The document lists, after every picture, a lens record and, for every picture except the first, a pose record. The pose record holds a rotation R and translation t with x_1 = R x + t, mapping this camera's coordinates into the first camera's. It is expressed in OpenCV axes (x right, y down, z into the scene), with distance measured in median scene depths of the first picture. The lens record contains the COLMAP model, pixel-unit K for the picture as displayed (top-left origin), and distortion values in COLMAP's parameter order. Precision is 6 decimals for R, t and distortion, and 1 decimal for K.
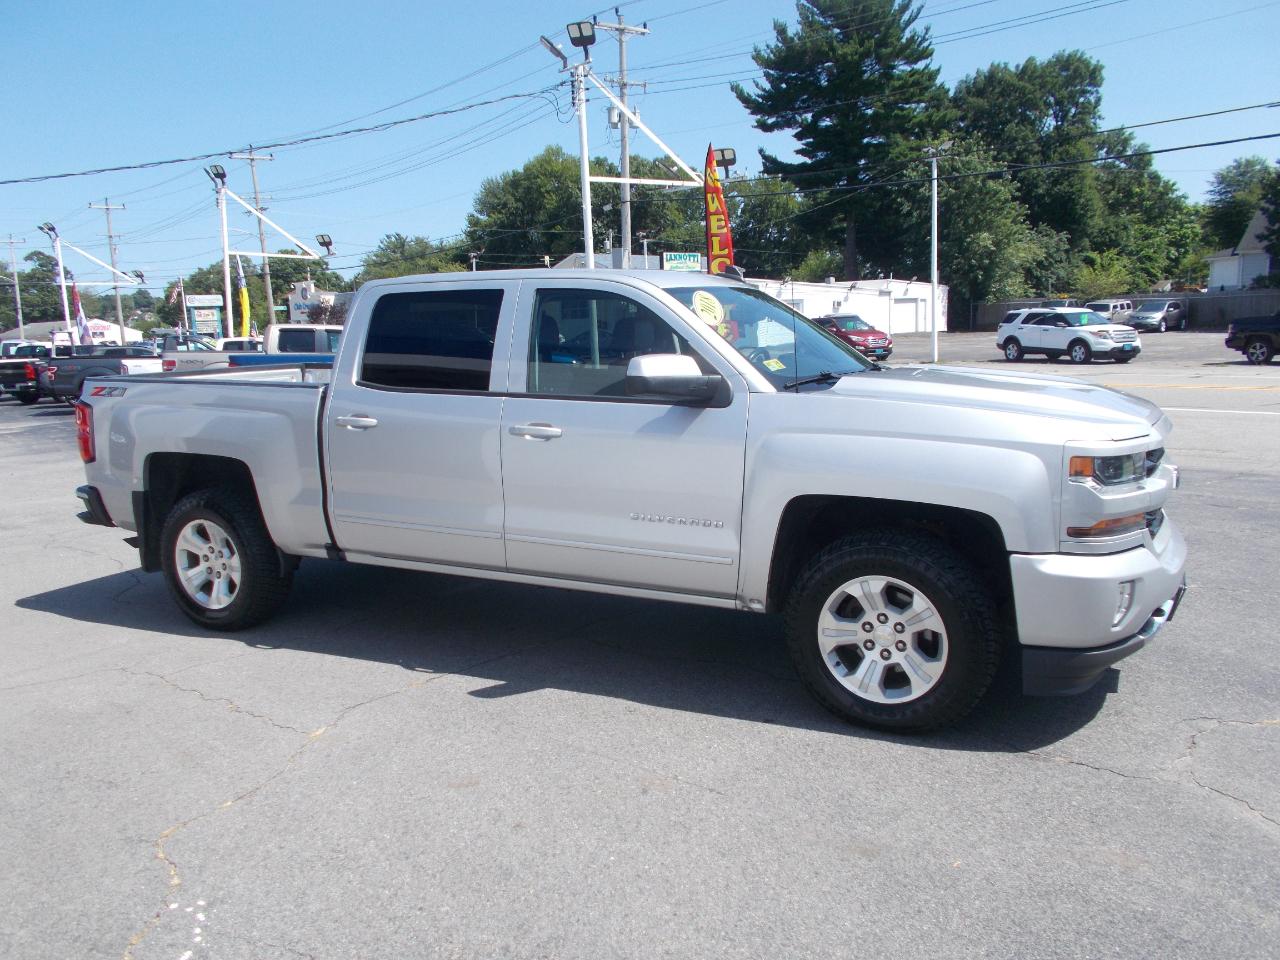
lens RADIAL K [[974.3, 0, 623.5], [0, 974.3, 476.8], [0, 0, 1]] dist [0.005843, 0.005032]
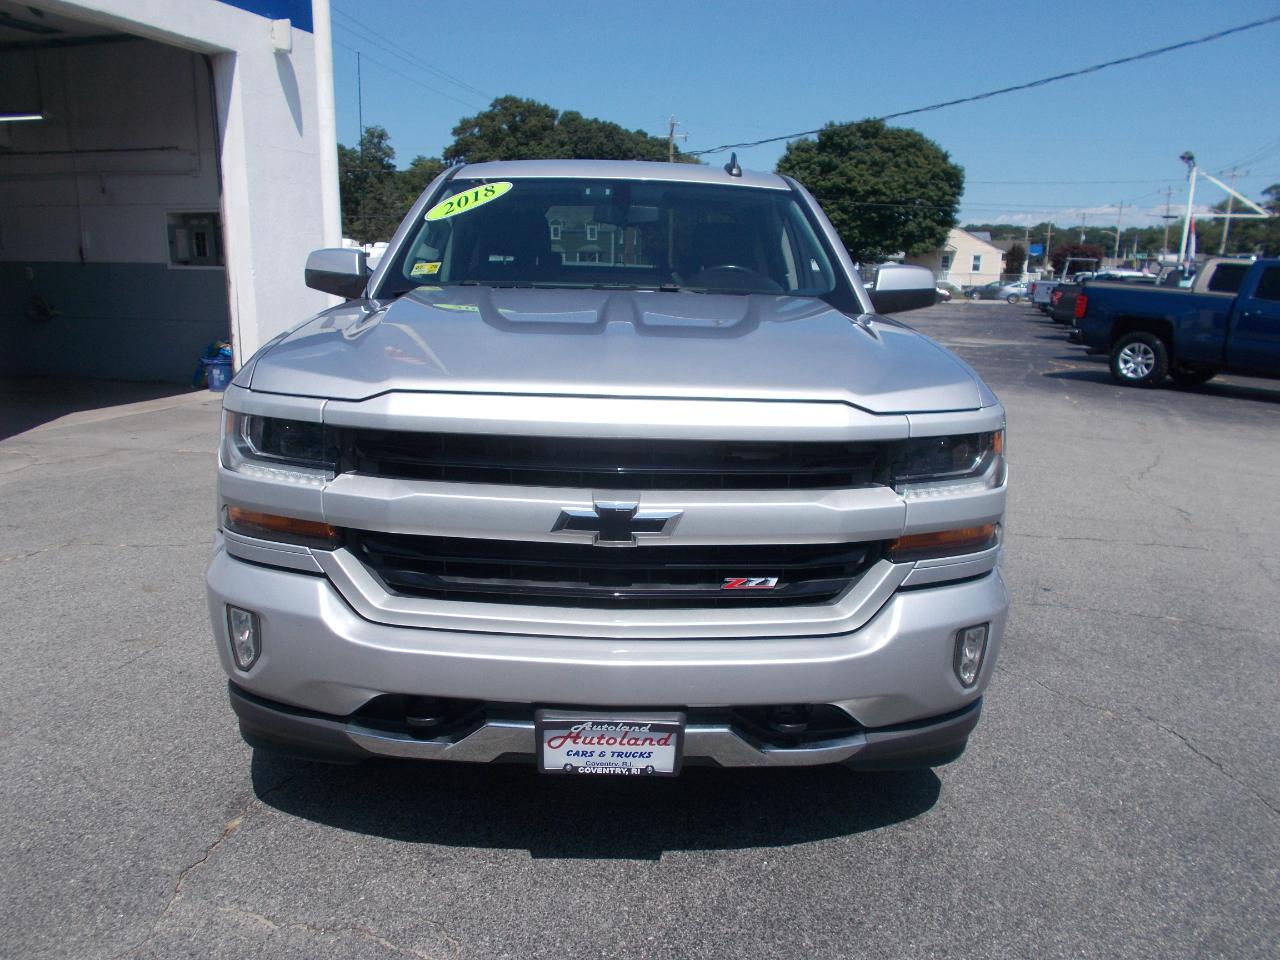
lens RADIAL K [[996.9, 0, 640.0], [0, 996.9, 480.0], [0, 0, 1]] dist [-0.000199, 0.003765]
pose [[0.509908, 0.226361, -0.829913, 0.712607], [-0.173873, 0.971965, 0.158277, -0.075812], [0.842474, 0.063592, 0.534970, 0.522179]]
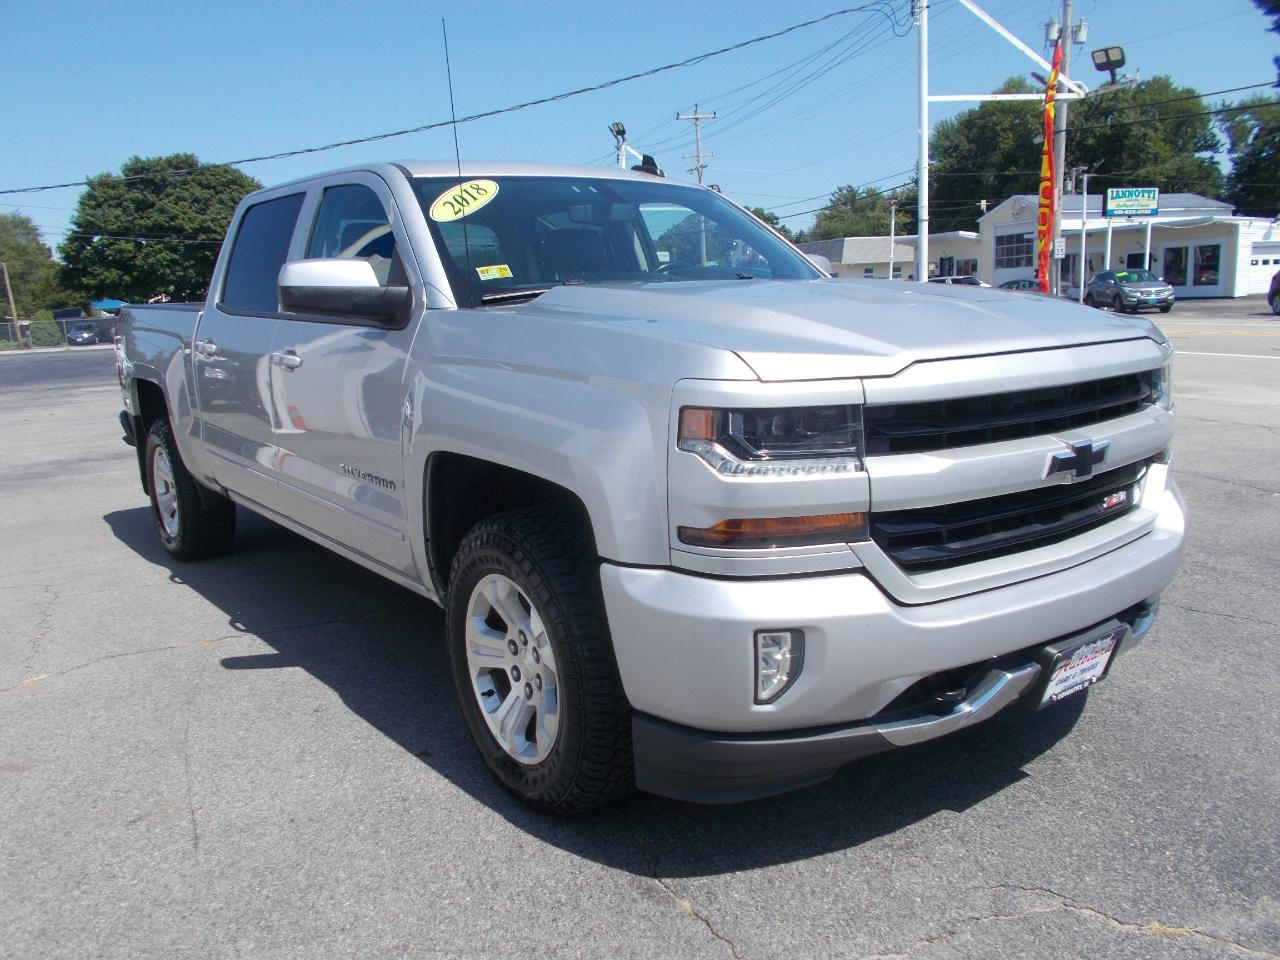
lens RADIAL K [[996.9, 0, 640.0], [0, 996.9, 480.0], [0, 0, 1]] dist [-0.000199, 0.003765]
pose [[0.912834, 0.072961, -0.401760, 0.406040], [-0.055343, 0.996935, 0.055304, -0.004680], [0.404563, -0.028249, 0.914074, 0.267332]]
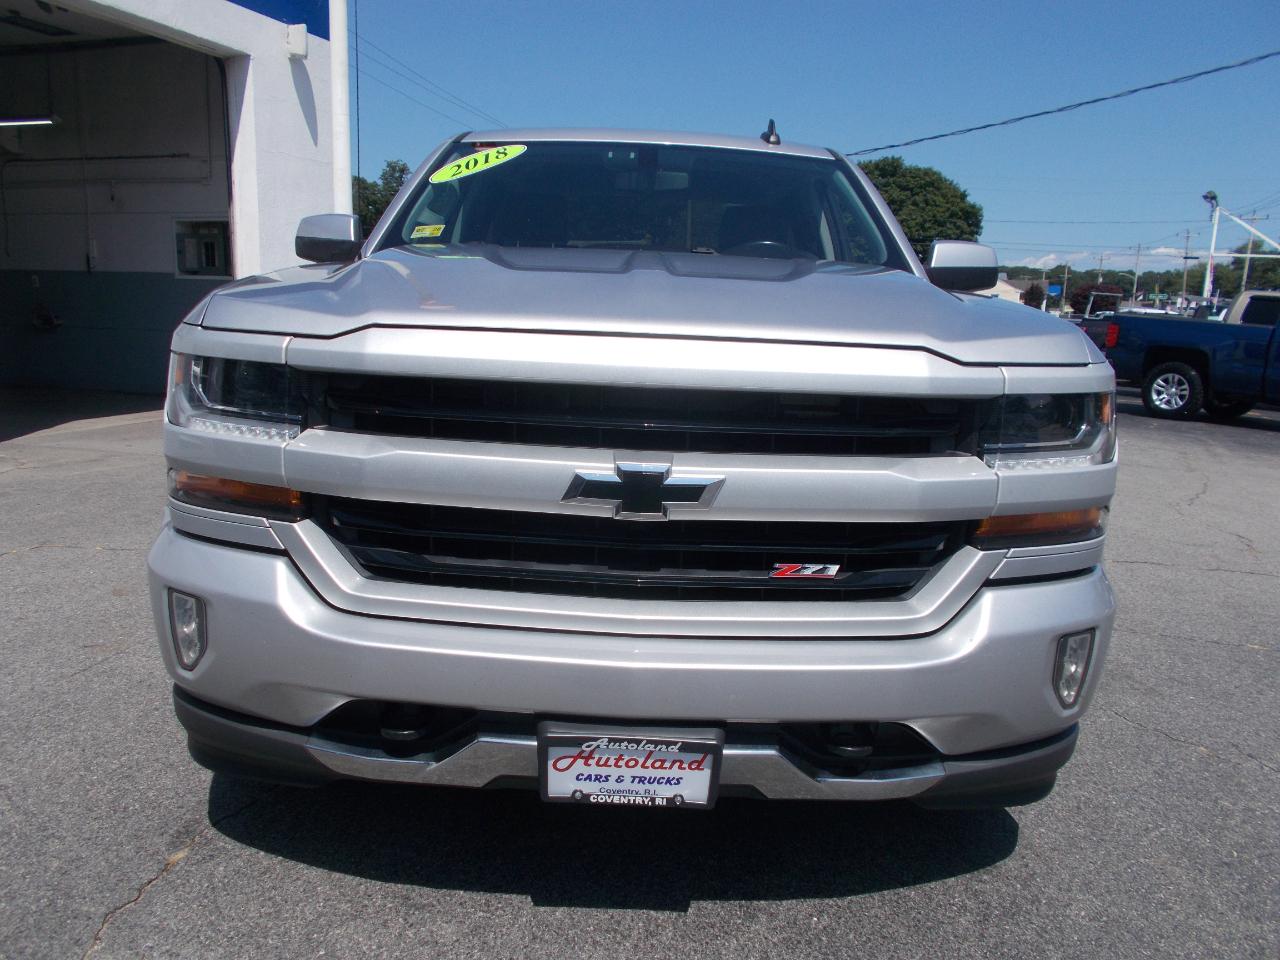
lens RADIAL K [[1000.7, 0, 639.4], [0, 1000.7, 483.0], [0, 0, 1]] dist [0.013734, -0.012748]
pose [[0.494714, 0.209075, -0.843532, 0.657256], [-0.188247, 0.973366, 0.130852, -0.041627], [0.848423, 0.094058, 0.520895, 0.556064]]
